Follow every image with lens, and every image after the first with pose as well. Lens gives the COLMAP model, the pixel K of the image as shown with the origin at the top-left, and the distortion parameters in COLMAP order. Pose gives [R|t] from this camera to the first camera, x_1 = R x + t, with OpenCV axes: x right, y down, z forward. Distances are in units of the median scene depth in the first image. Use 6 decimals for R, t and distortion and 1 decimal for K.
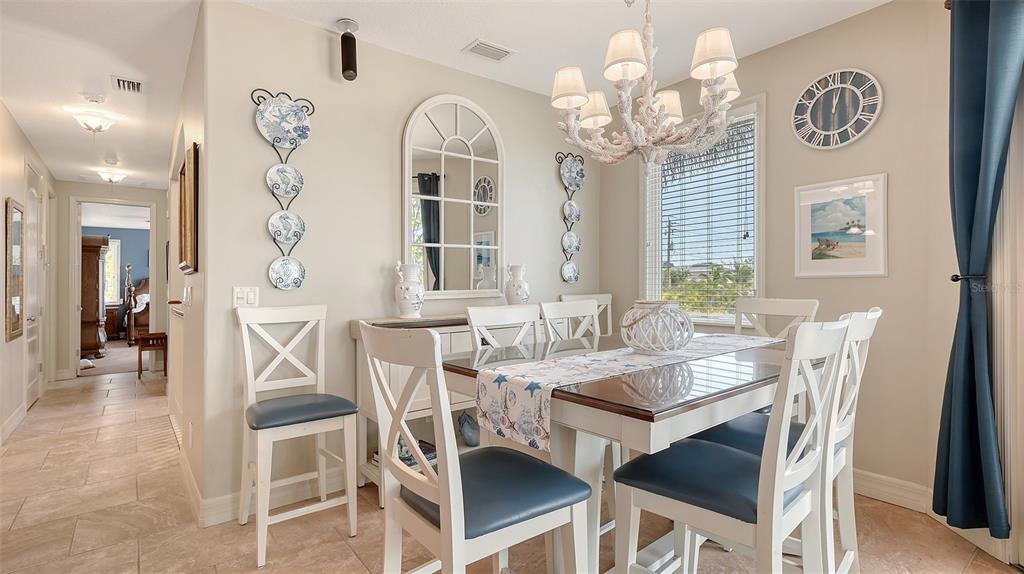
lens RADIAL K [[490.0, 0, 508.9], [0, 490.0, 287.9], [0, 0, 1]] dist [0.020300, -0.000283]
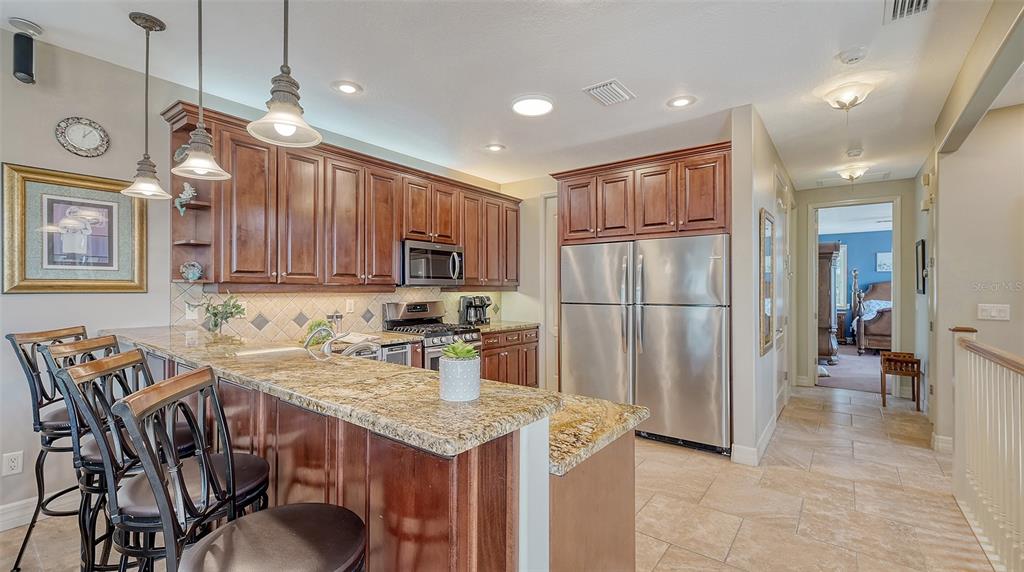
lens RADIAL K [[434.0, 0, 512.0], [0, 434.0, 286.0], [0, 0, 1]] dist [0.000071, 0.000162]
pose [[0.265953, -0.002846, -0.963982, -0.183496], [-0.002221, 0.999991, -0.003565, -0.014373], [0.963984, 0.003089, 0.265944, 0.177013]]
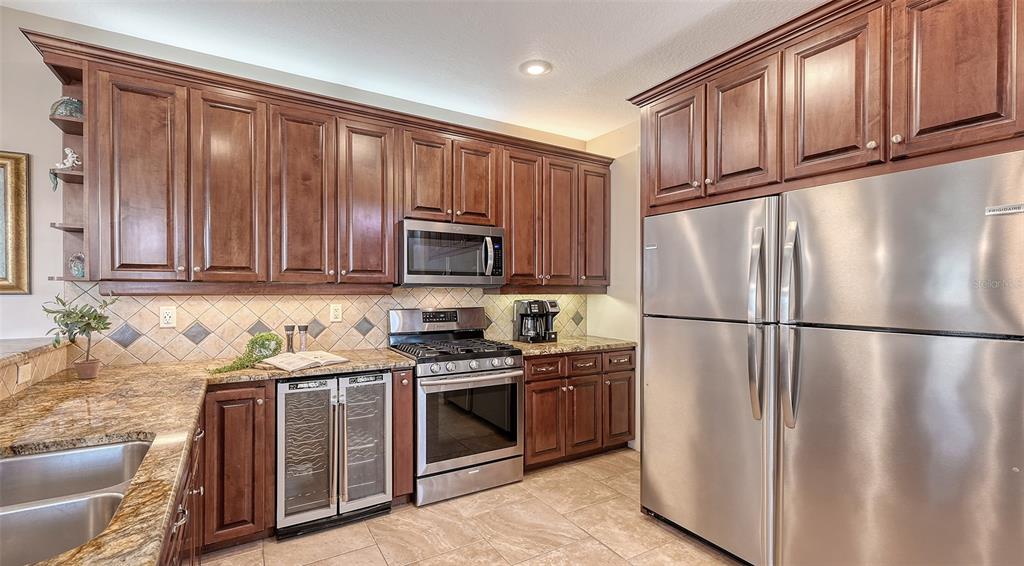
lens RADIAL K [[445.9, 0, 507.2], [0, 445.9, 291.2], [0, 0, 1]] dist [0.000326, 0.000388]
pose [[-0.107427, 0.007609, -0.994184, -0.315606], [-0.003661, 0.999961, 0.008048, -0.014609], [0.994206, 0.004504, -0.107395, 0.283962]]
